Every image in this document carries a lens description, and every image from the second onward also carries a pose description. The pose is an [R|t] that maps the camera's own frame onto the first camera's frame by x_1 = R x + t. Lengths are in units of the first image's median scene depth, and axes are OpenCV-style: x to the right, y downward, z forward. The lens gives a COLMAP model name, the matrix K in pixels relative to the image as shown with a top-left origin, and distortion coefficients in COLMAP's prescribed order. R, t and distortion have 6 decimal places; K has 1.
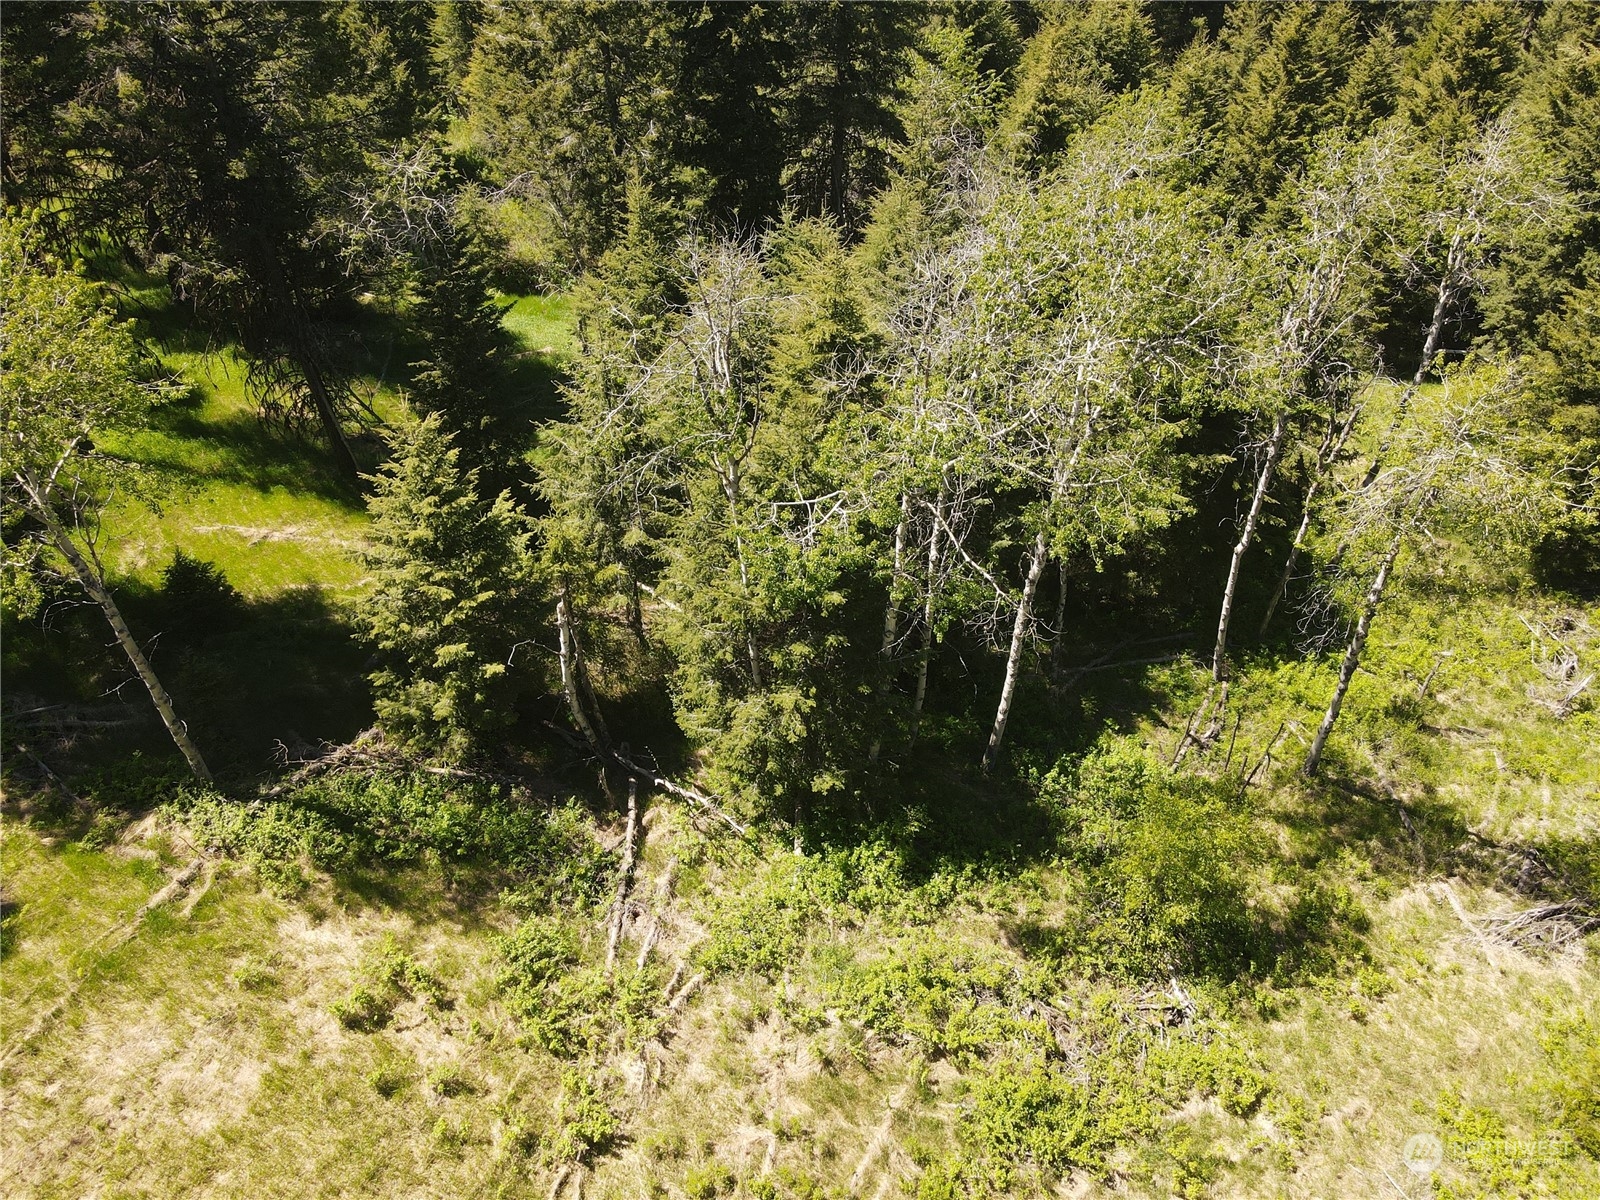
lens RADIAL K [[1127.7, 0, 796.9], [0, 1127.7, 600.9], [0, 0, 1]] dist [0.001143, -0.002183]
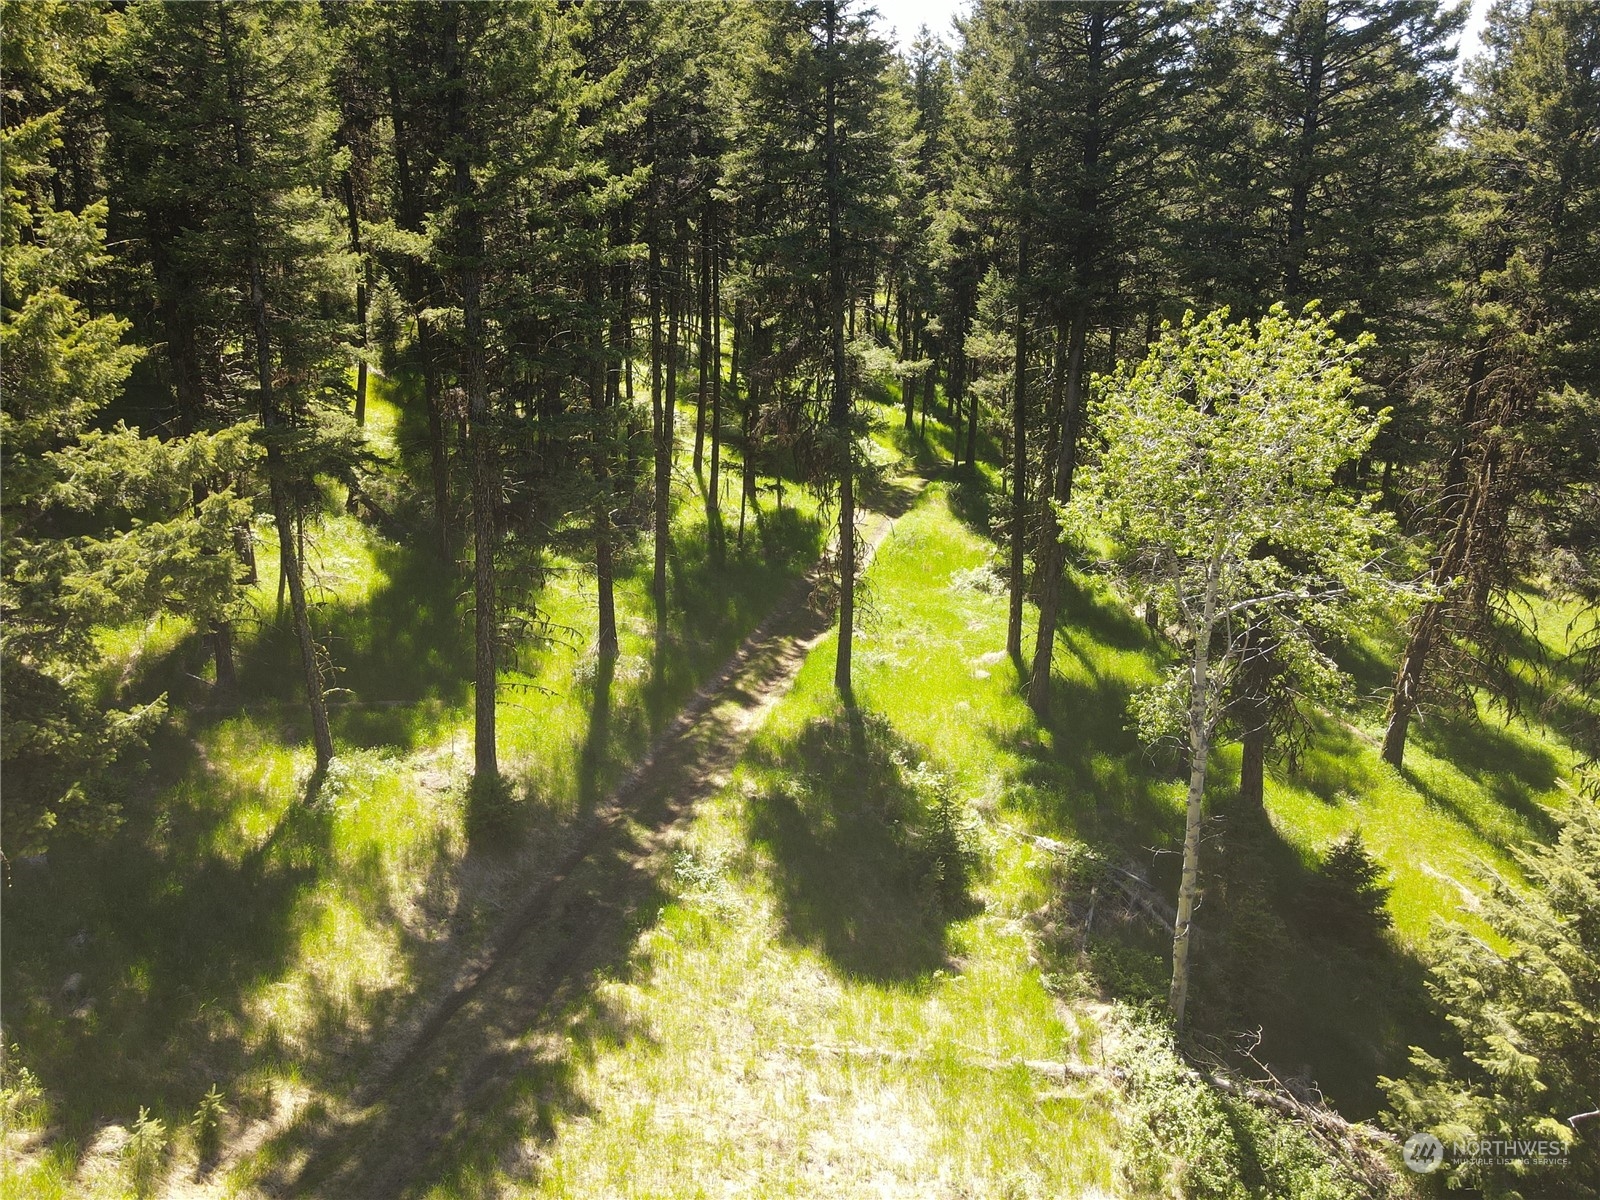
lens RADIAL K [[1127.7, 0, 795.0], [0, 1127.7, 604.6], [0, 0, 1]] dist [0.001143, -0.002183]
pose [[0.310457, 0.288587, -0.905723, 0.061311], [-0.622752, 0.781610, 0.035579, 0.068291], [0.718189, 0.552995, 0.422375, 0.281068]]
